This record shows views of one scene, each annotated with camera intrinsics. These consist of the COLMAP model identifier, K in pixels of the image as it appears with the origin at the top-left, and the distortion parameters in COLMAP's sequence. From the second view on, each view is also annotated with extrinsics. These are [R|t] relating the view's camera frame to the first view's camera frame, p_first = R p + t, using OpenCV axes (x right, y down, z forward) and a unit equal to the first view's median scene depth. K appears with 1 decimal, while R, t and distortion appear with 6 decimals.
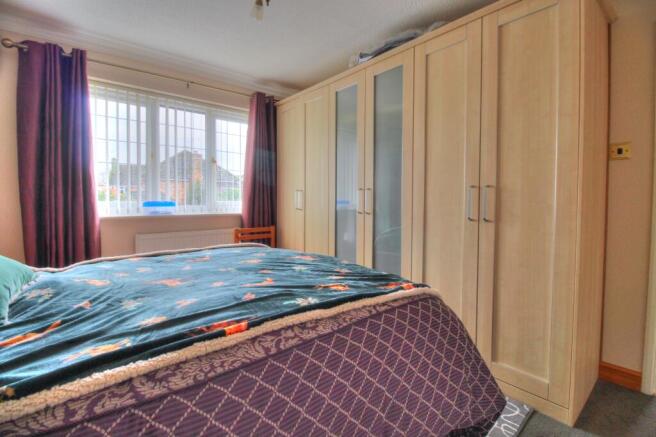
lens RADIAL K [[306.7, 0, 328.8], [0, 306.7, 207.5], [0, 0, 1]] dist [-0.000040, -0.012956]
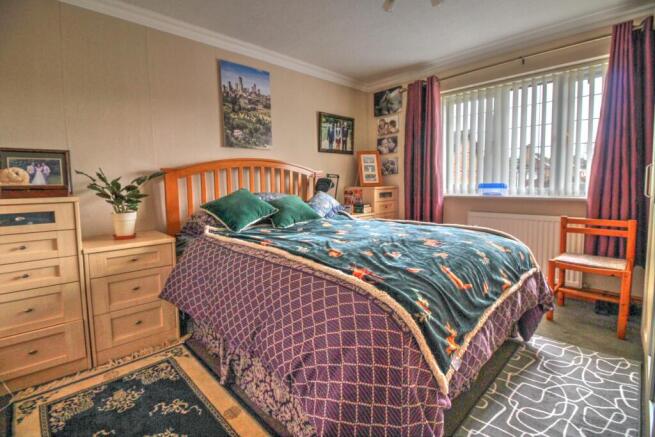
lens RADIAL K [[306.3, 0, 328.3], [0, 306.3, 207.5], [0, 0, 1]] dist [-0.000040, -0.012956]
pose [[0.043795, 0.071372, -0.996488, 0.516238], [-0.014672, 0.997383, 0.070791, -0.003952], [0.998933, 0.011520, 0.044727, 0.381609]]
